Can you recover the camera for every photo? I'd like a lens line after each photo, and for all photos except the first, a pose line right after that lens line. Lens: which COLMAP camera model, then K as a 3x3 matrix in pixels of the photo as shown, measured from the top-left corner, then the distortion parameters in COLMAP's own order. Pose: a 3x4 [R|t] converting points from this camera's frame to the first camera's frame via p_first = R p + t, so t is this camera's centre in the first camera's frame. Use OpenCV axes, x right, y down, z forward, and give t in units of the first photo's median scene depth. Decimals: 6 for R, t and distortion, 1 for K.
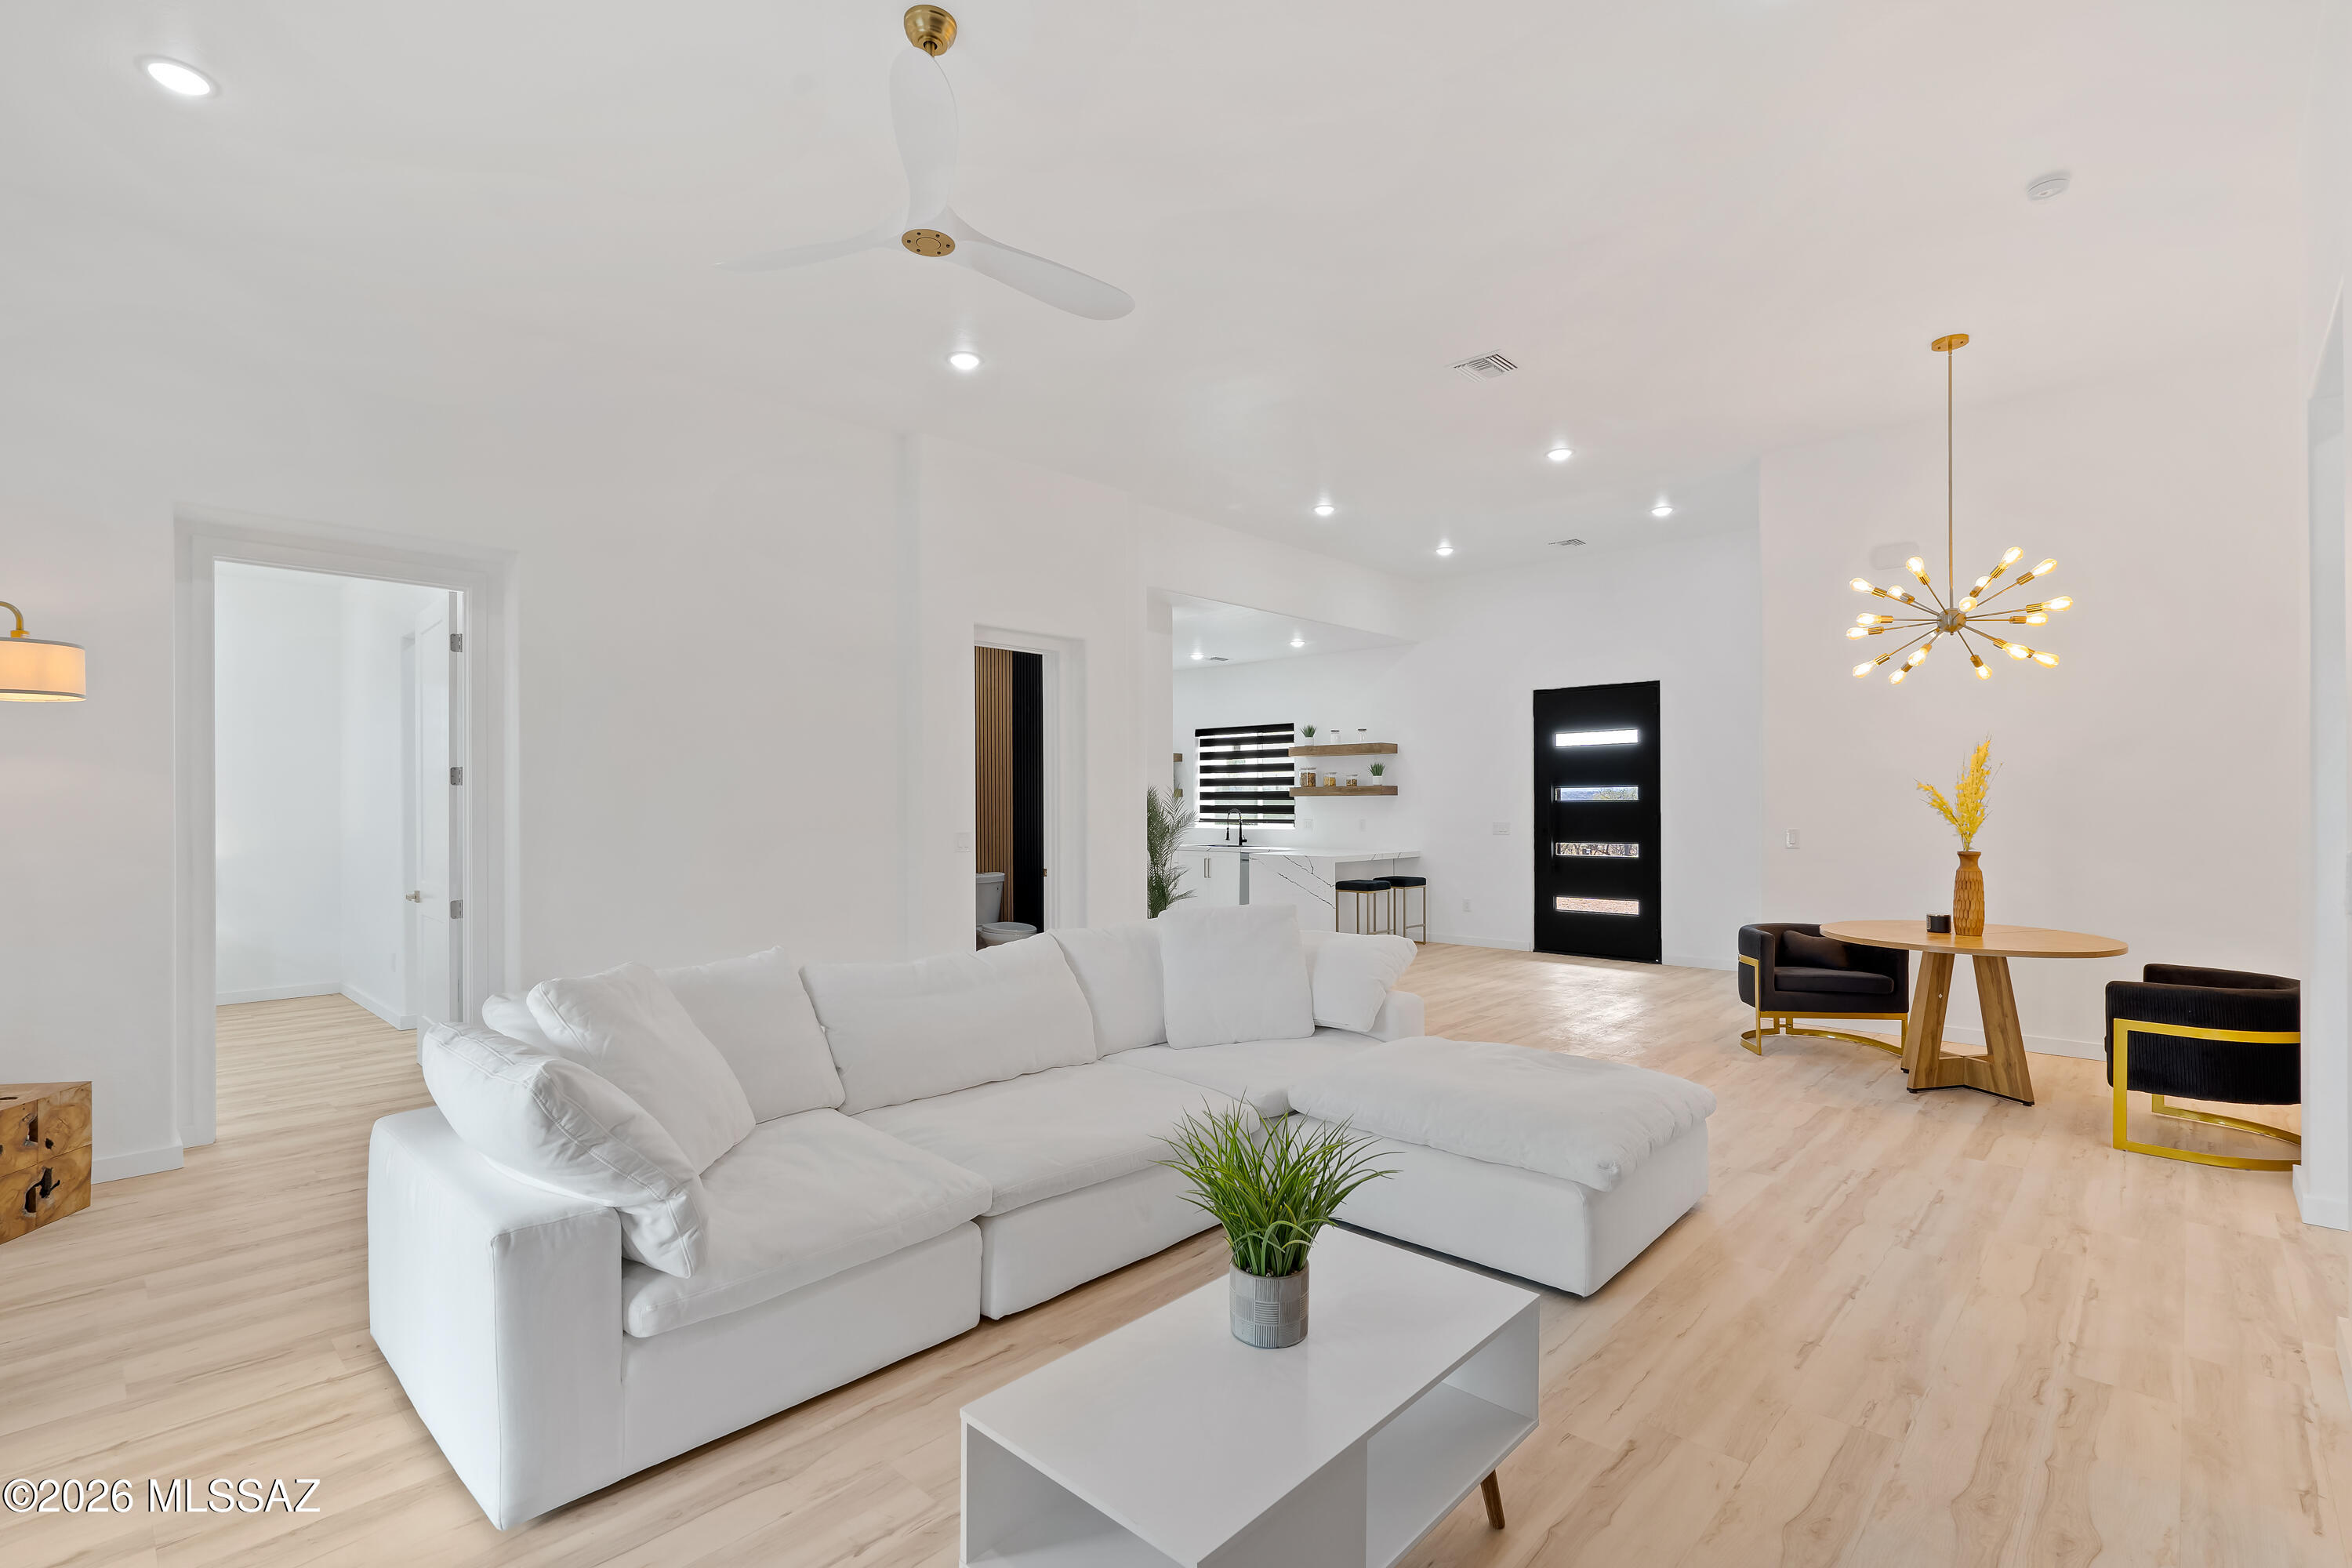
lens RADIAL K [[1075.9, 0, 1169.4], [0, 1075.9, 798.9], [0, 0, 1]] dist [-0.000872, 0.000146]
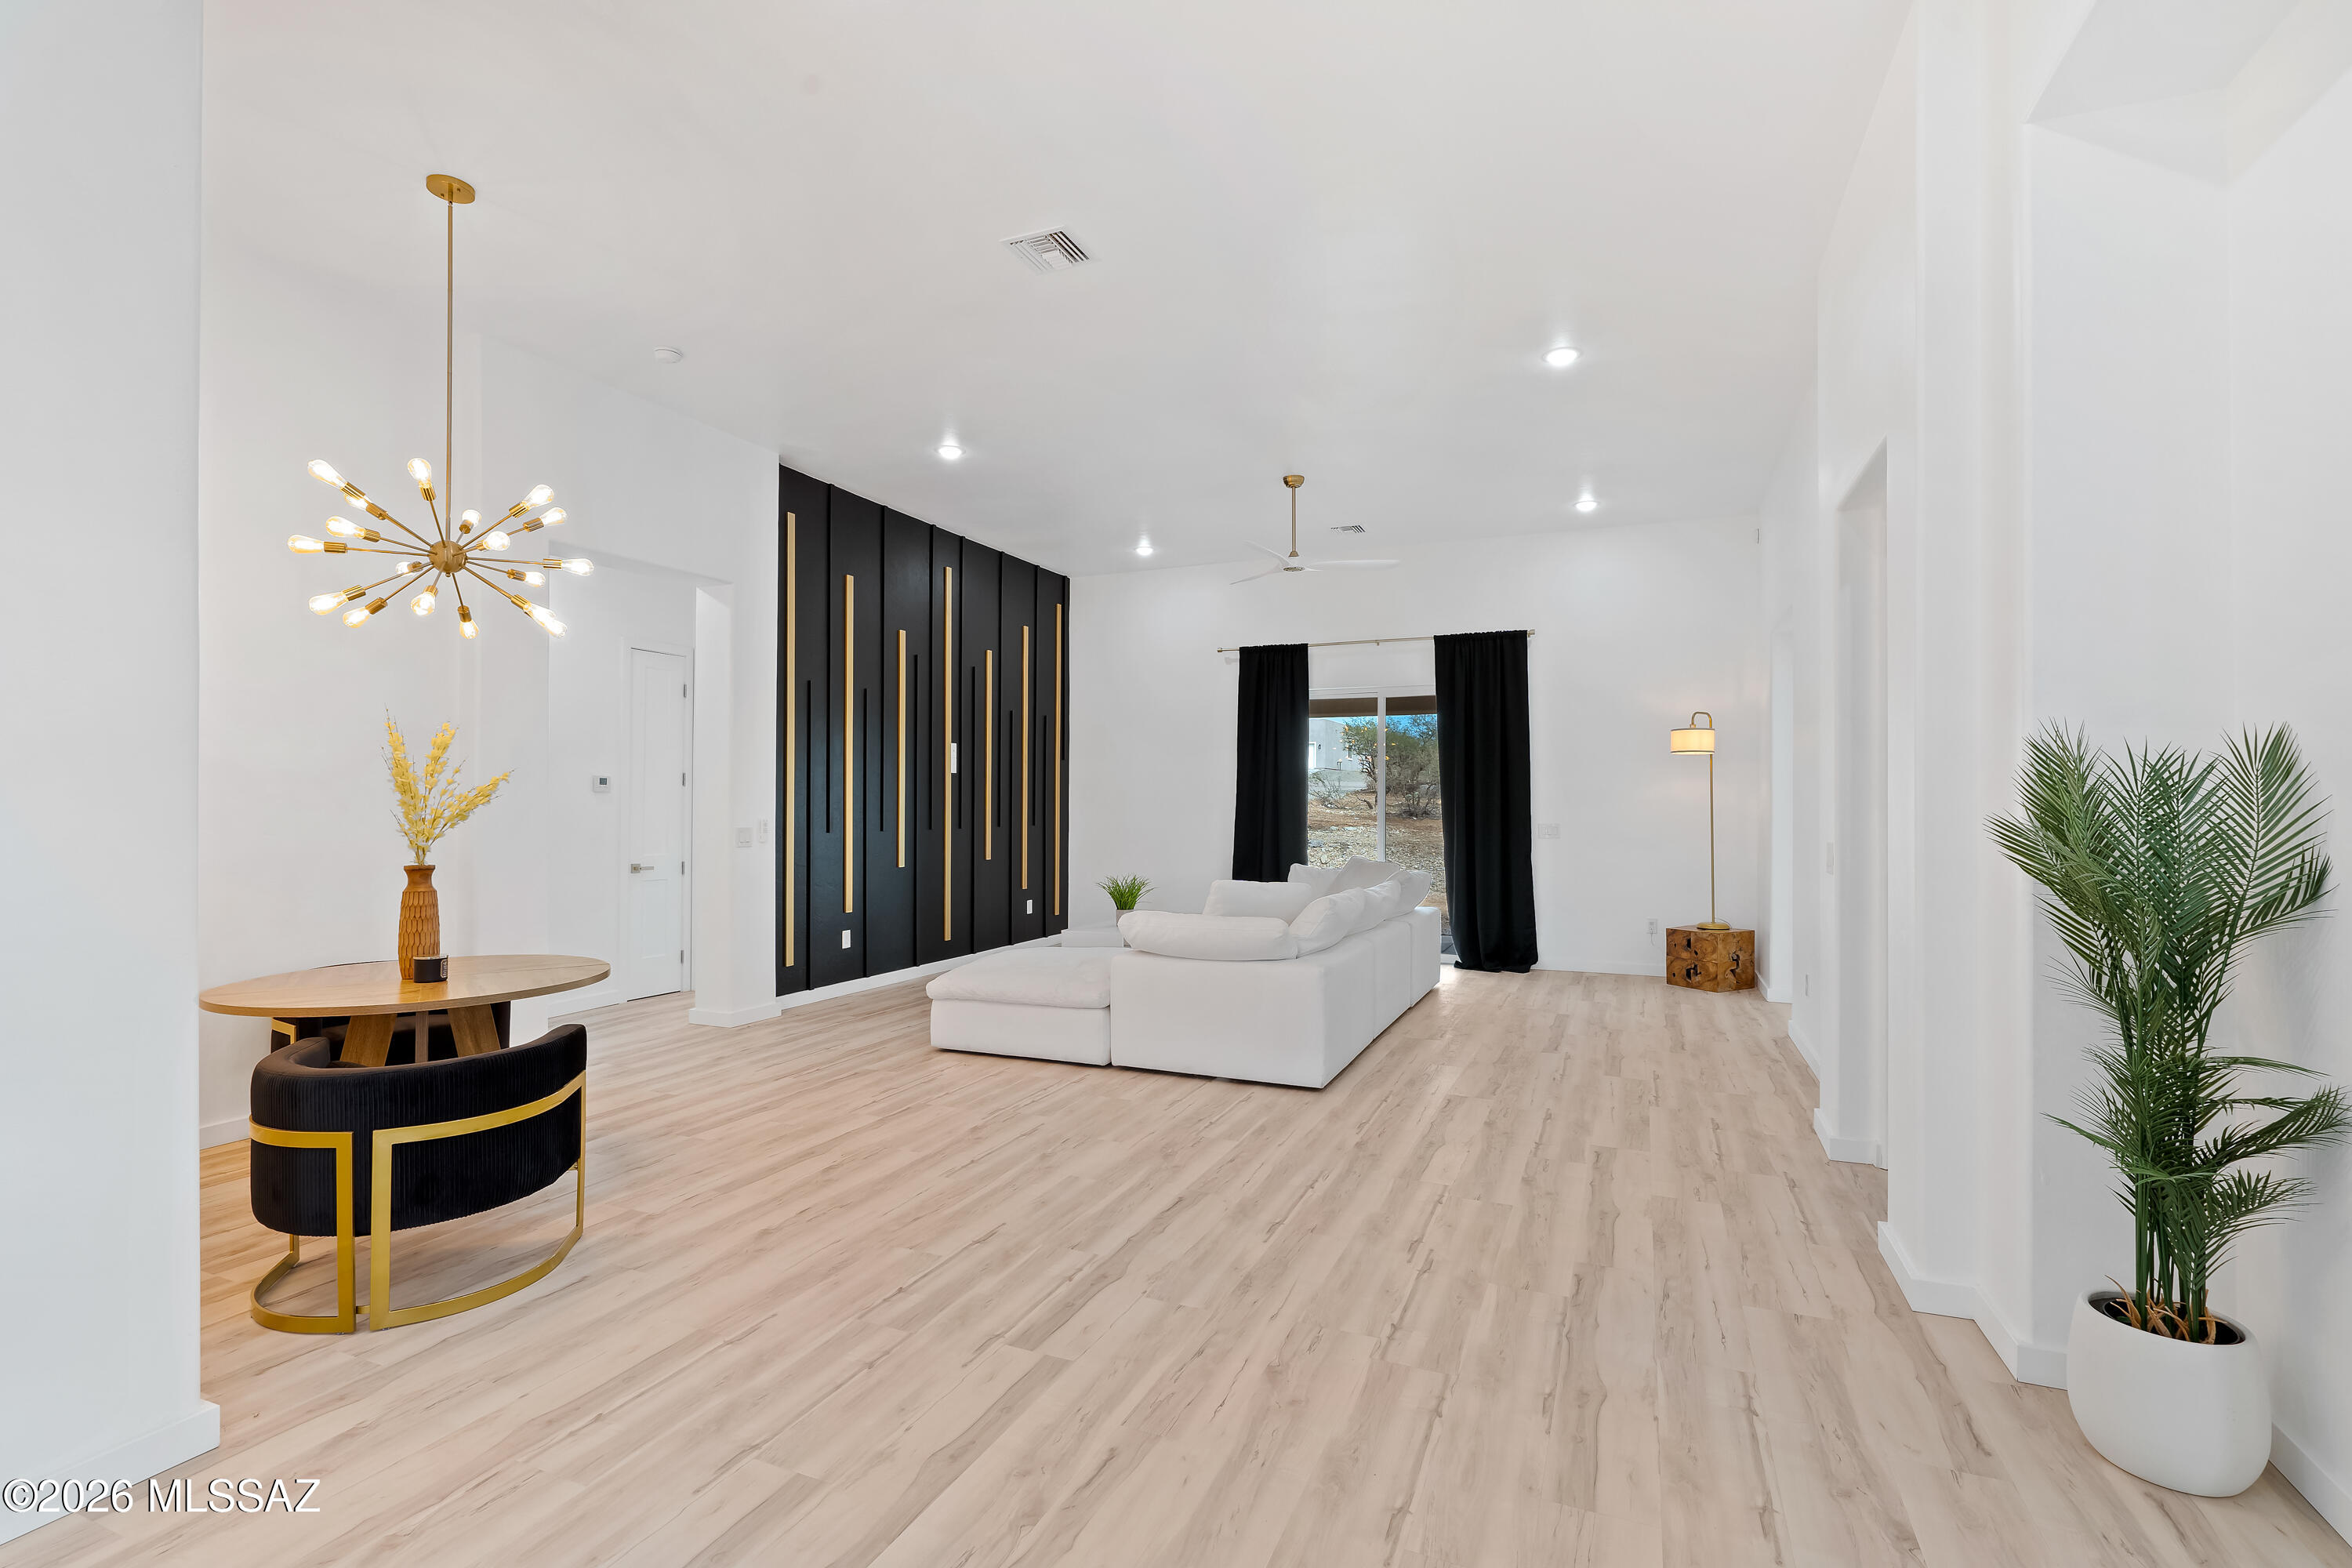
lens RADIAL K [[1075.9, 0, 1169.4], [0, 1075.9, 798.9], [0, 0, 1]] dist [-0.000872, 0.000146]
pose [[-0.940912, 0.000737, -0.338651, 0.238995], [0.003296, 0.999970, -0.006983, 0.004617], [0.338636, -0.007686, -0.940886, 0.884381]]
